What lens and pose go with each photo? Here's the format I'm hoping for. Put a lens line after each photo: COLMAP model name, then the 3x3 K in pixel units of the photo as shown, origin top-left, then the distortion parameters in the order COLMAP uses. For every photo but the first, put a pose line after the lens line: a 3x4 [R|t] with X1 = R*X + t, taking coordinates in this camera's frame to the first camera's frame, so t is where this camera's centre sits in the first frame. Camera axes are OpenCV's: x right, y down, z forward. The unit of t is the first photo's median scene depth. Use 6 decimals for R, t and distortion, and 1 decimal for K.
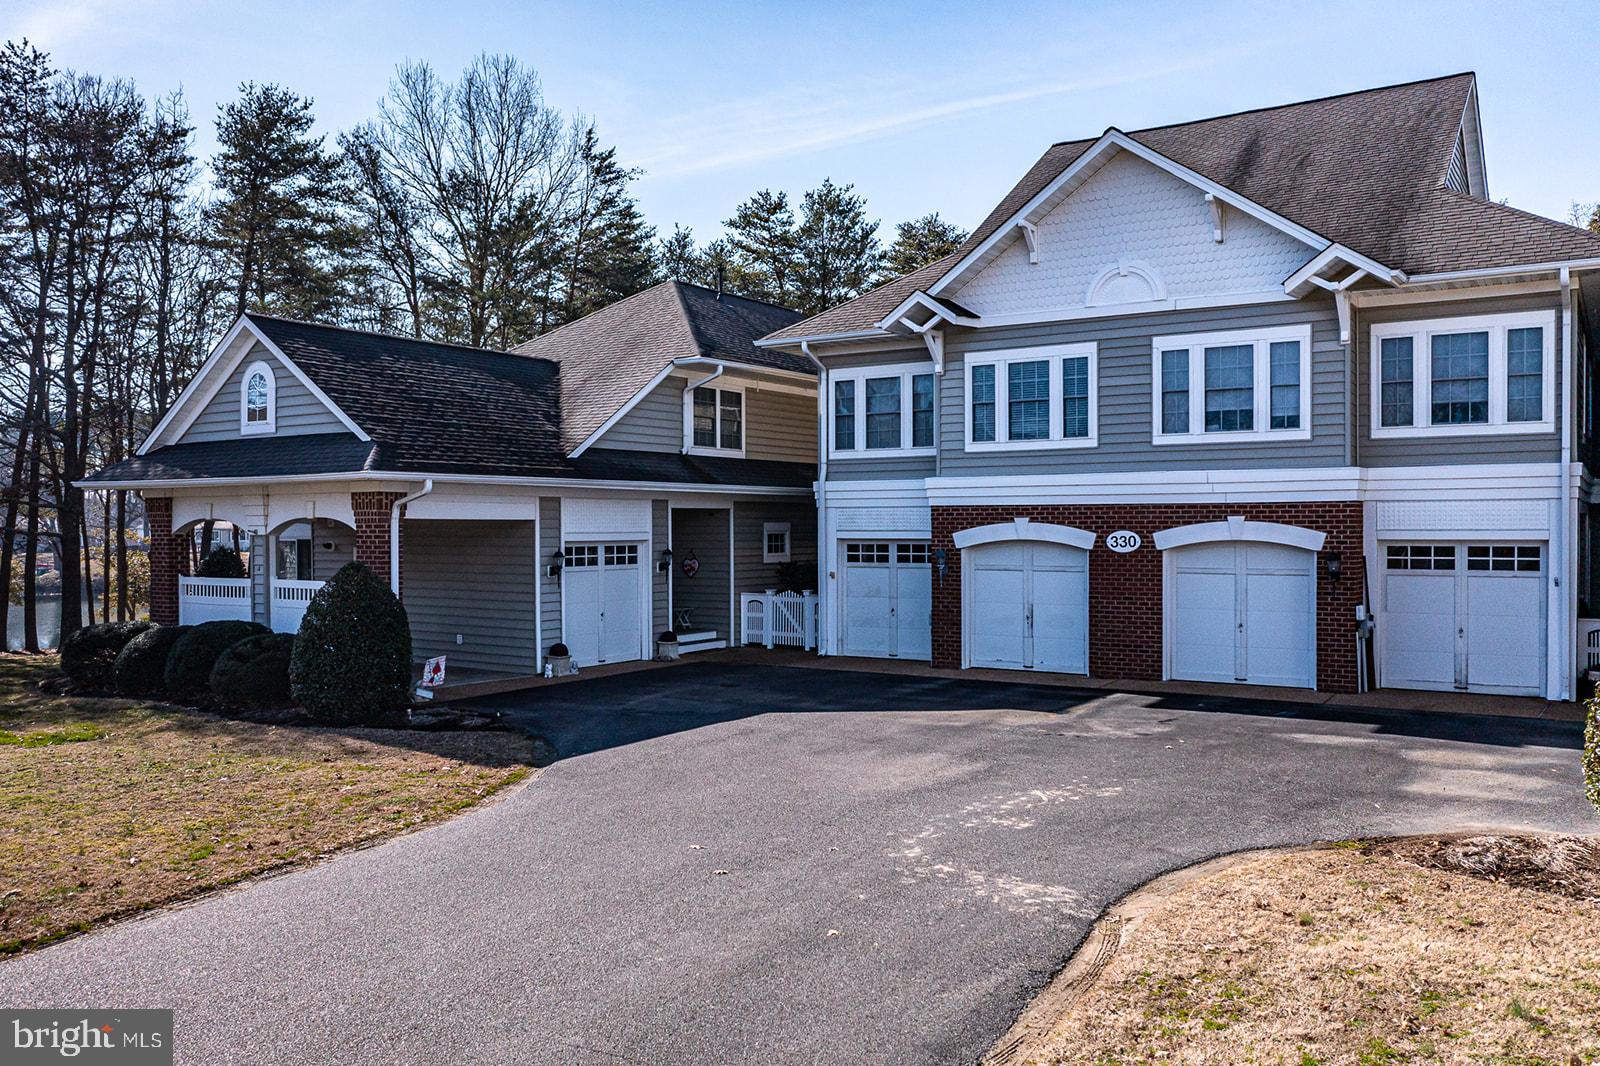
lens RADIAL K [[1279.7, 0, 800.0], [0, 1279.7, 533.0], [0, 0, 1]] dist [-0.012399, -0.002479]
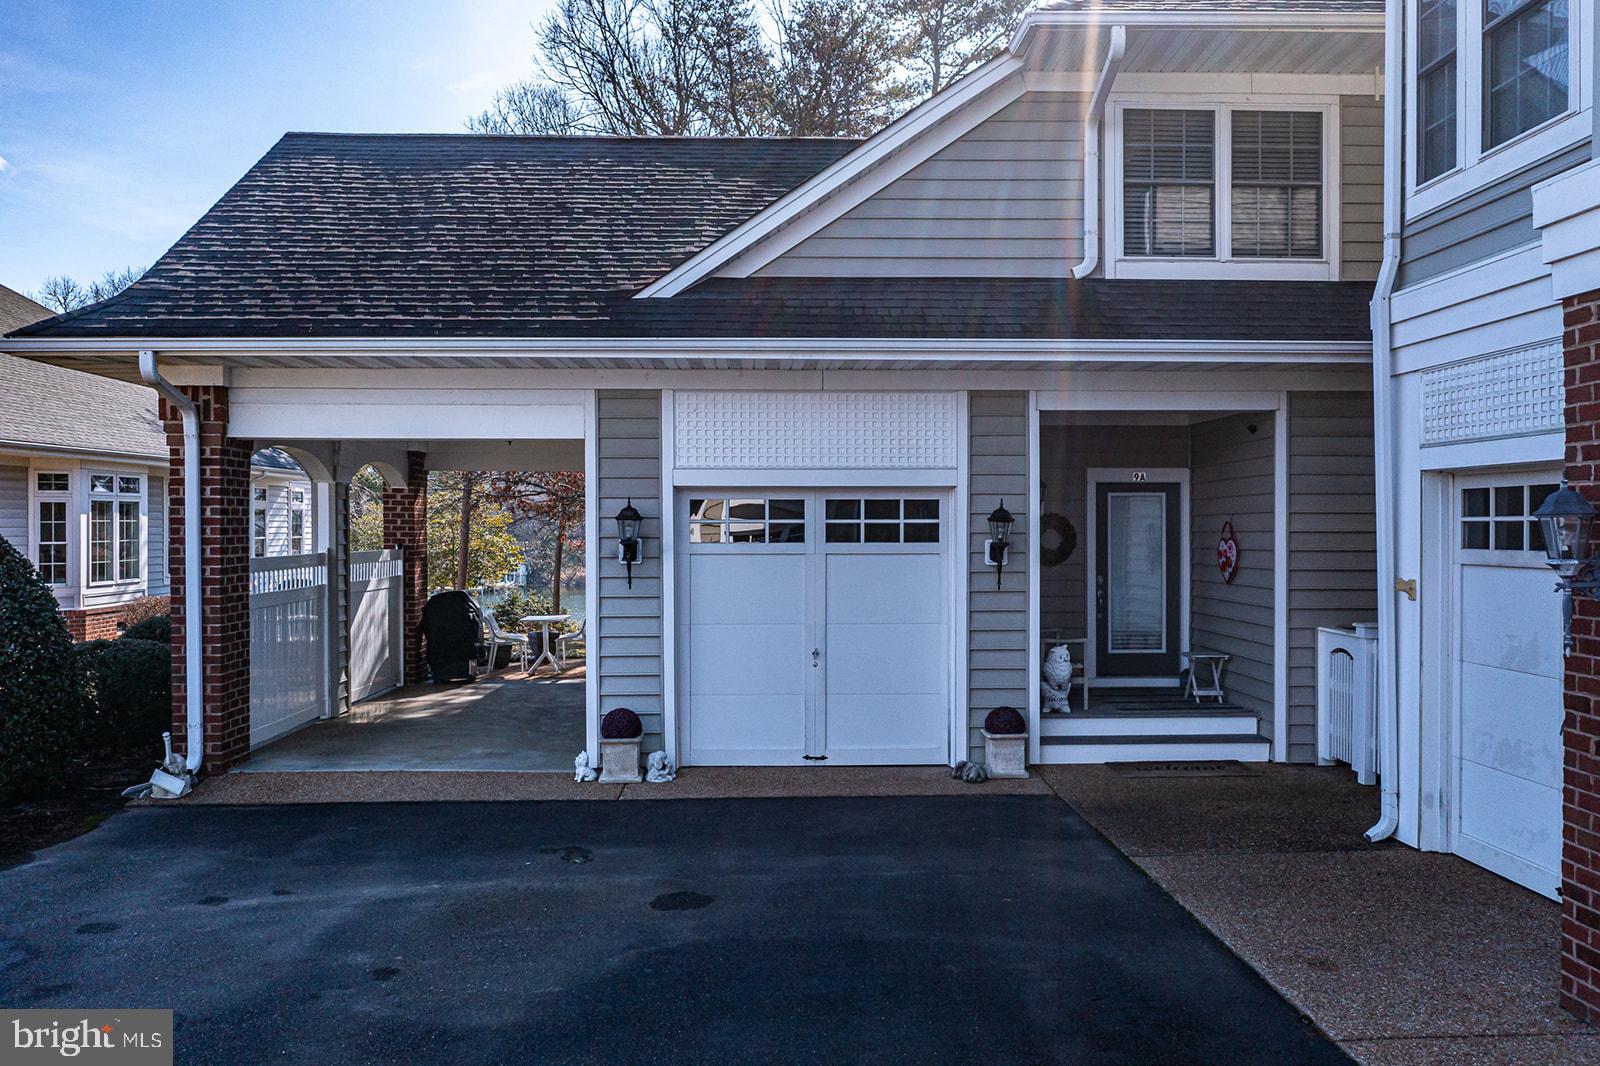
lens RADIAL K [[1279.7, 0, 800.0], [0, 1279.7, 533.0], [0, 0, 1]] dist [-0.012399, -0.002479]
pose [[0.576205, 0.006749, -0.817278, 0.192595], [-0.005829, 0.999974, 0.004148, 0.018713], [0.817285, 0.002373, 0.576229, 0.692781]]
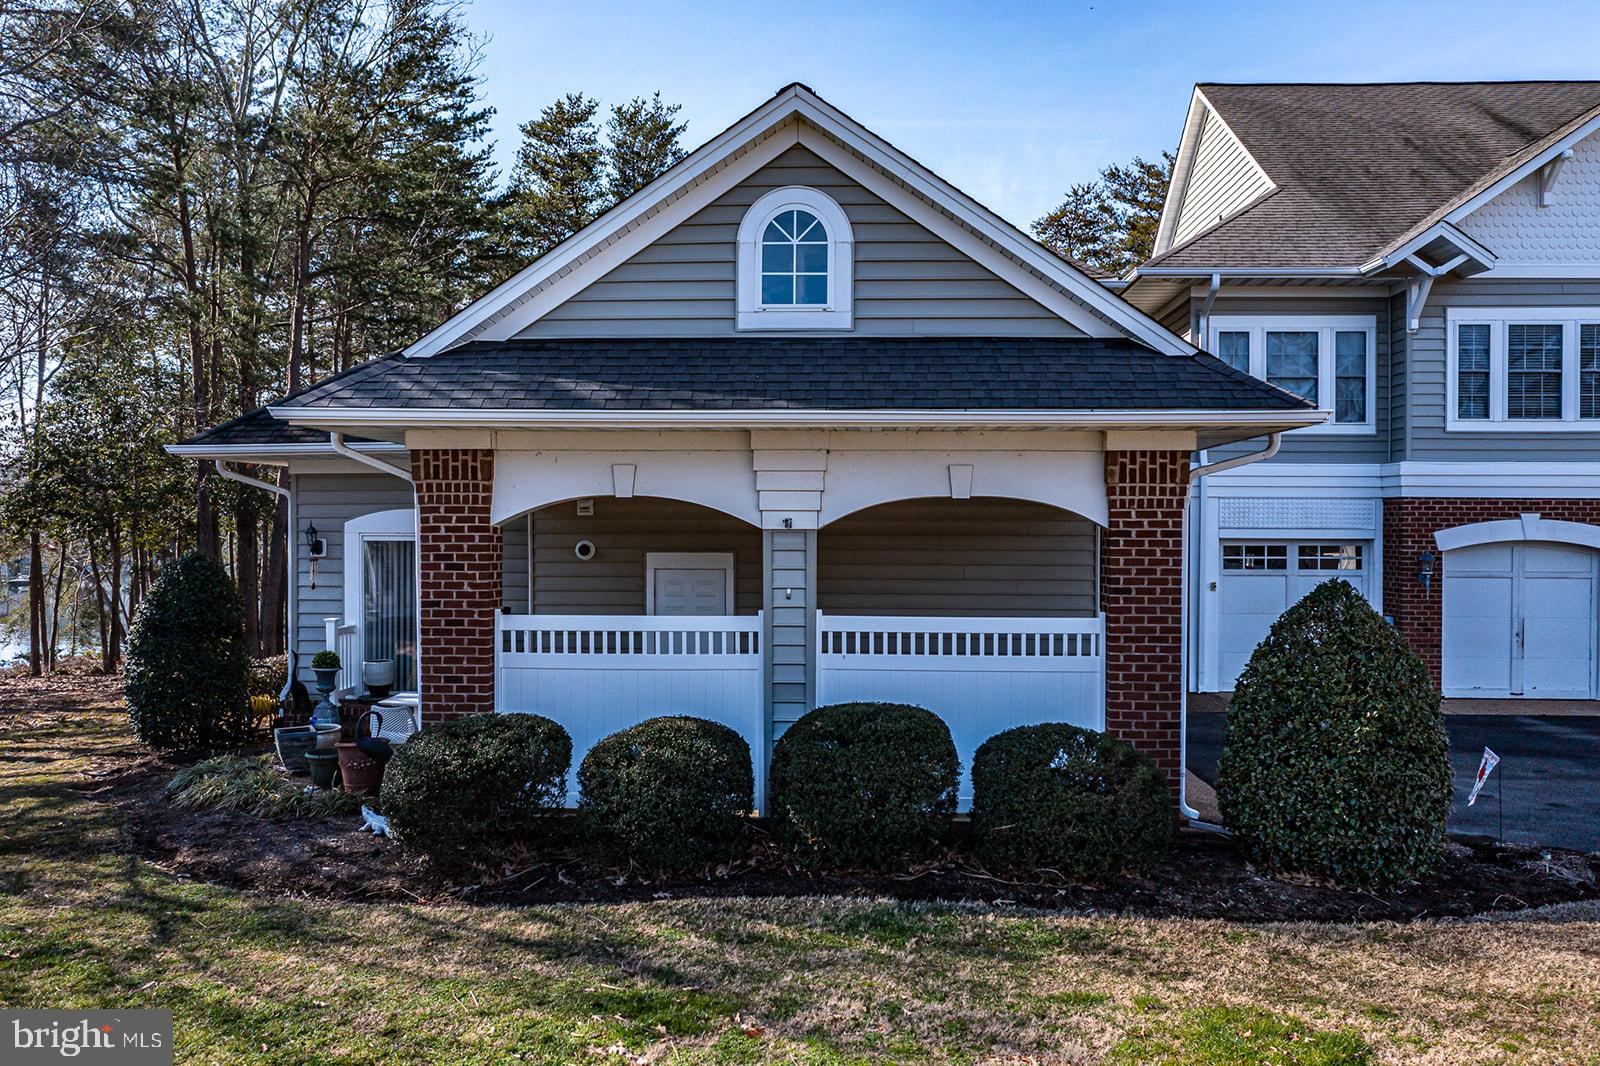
lens RADIAL K [[1279.7, 0, 800.0], [0, 1279.7, 533.0], [0, 0, 1]] dist [-0.012399, -0.002479]
pose [[0.859935, 0.003891, 0.510389, -0.567880], [-0.004547, 0.999990, 0.000036, 0.002383], [-0.510383, -0.002352, 0.859944, 0.469377]]
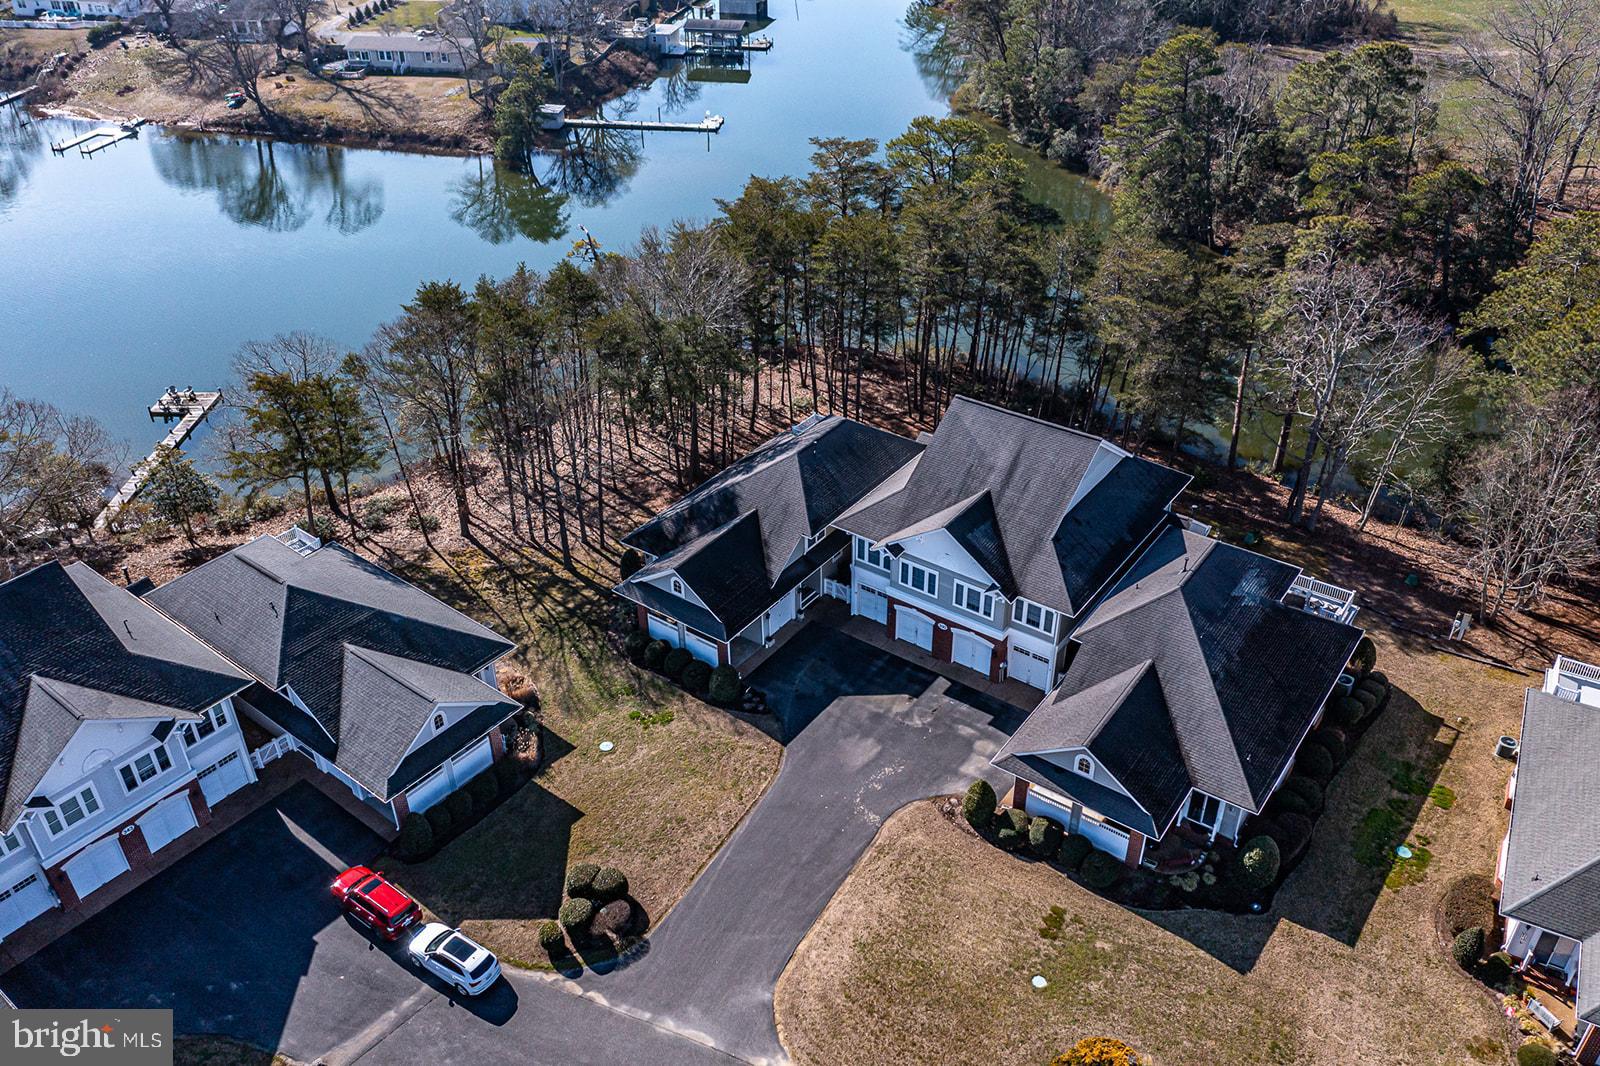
lens RADIAL K [[1279.7, 0, 800.0], [0, 1279.7, 533.0], [0, 0, 1]] dist [-0.012399, -0.002479]
pose [[0.998868, 0.021439, -0.042455, 0.018118], [0.004970, 0.840709, 0.541464, -1.655941], [0.047301, -0.541062, 0.839652, -1.381112]]
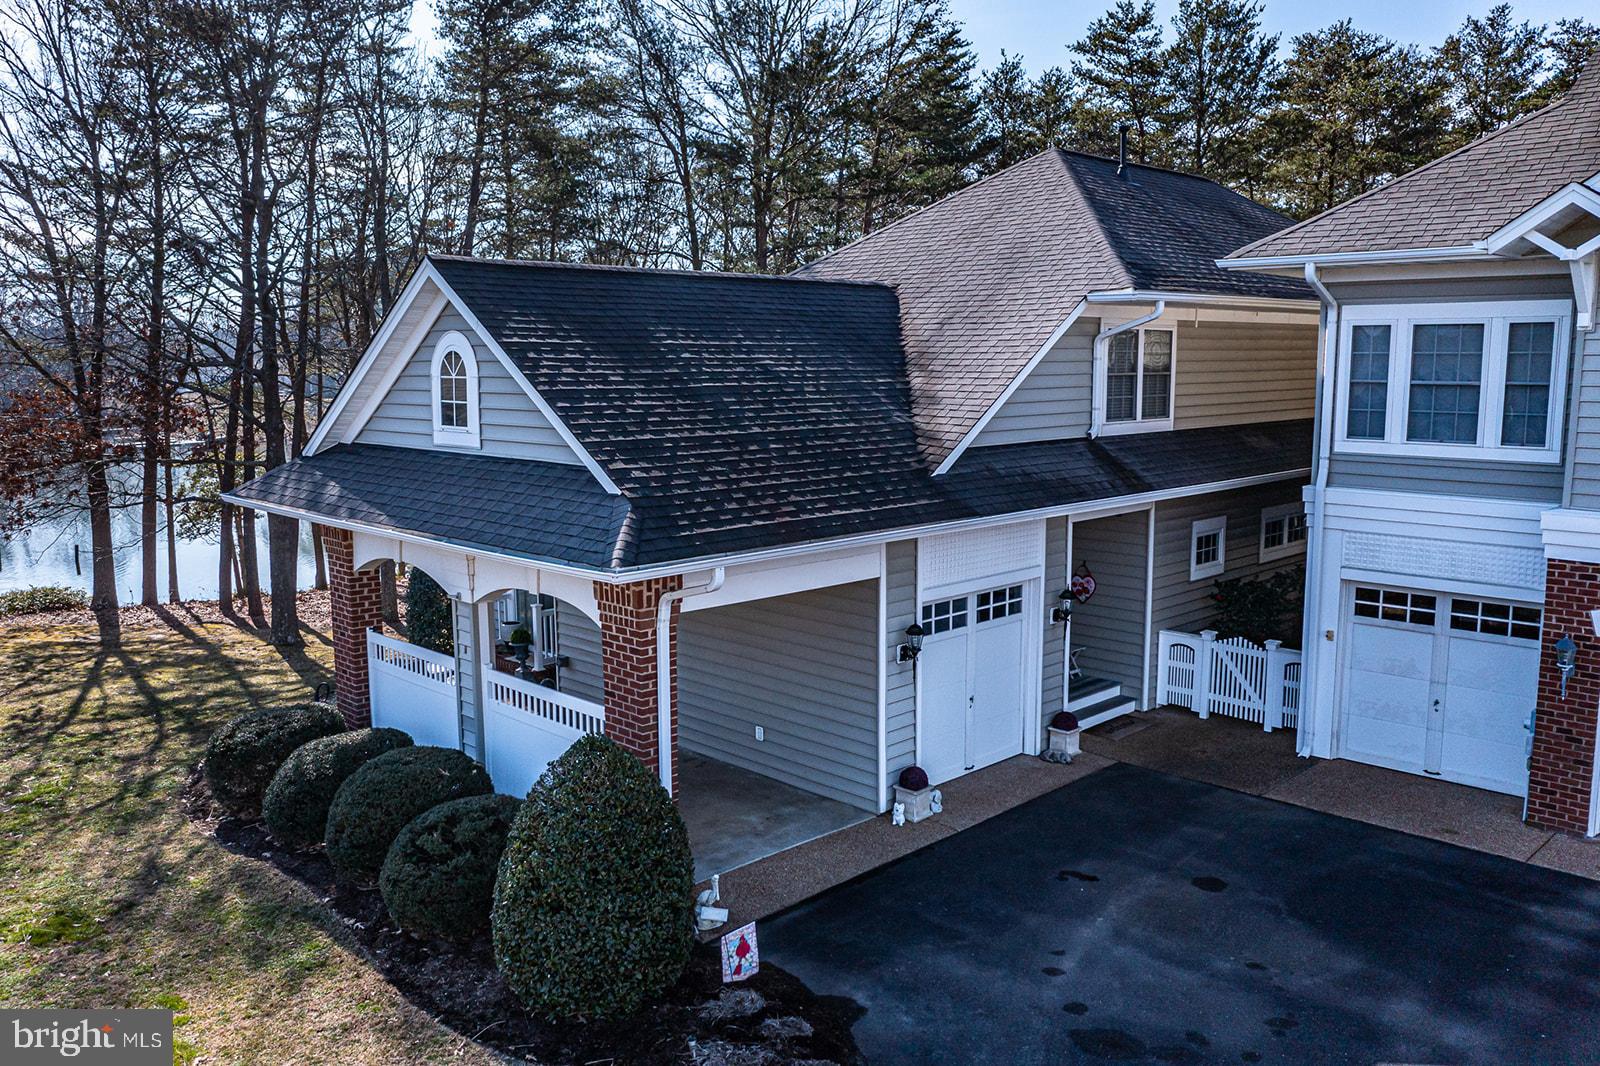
lens RADIAL K [[1270.7, 0, 800.0], [0, 1270.7, 533.0], [0, 0, 1]] dist [-0.006875, 0.000844]
pose [[0.979441, 0.027980, -0.199782, -0.106257], [-0.001036, 0.991019, 0.133716, -0.099923], [0.201729, -0.130760, 0.970674, 0.342418]]
